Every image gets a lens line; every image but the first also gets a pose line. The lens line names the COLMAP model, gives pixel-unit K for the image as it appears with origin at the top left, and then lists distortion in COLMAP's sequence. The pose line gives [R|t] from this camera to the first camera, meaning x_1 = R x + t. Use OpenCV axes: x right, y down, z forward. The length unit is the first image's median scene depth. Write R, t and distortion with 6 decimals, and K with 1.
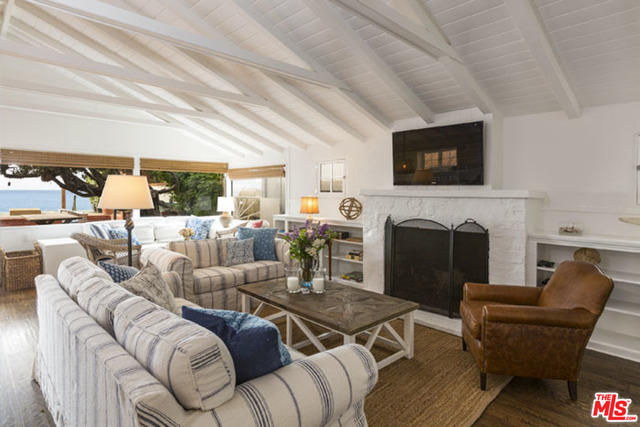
lens RADIAL K [[348.8, 0, 322.2], [0, 348.8, 207.8], [0, 0, 1]] dist [0.005064, 0.000167]
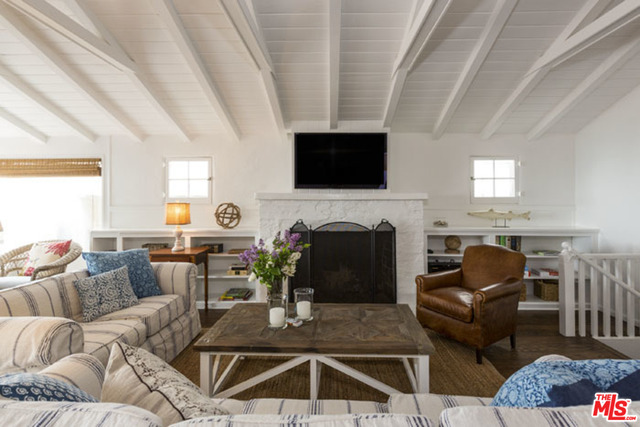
lens RADIAL K [[331.1, 0, 323.2], [0, 331.1, 201.9], [0, 0, 1]] dist [-0.000065, -0.000364]
pose [[0.720067, -0.013218, 0.693779, -0.312536], [0.038415, 0.999045, -0.020836, -0.005566], [-0.692840, 0.041655, 0.719887, 0.258529]]
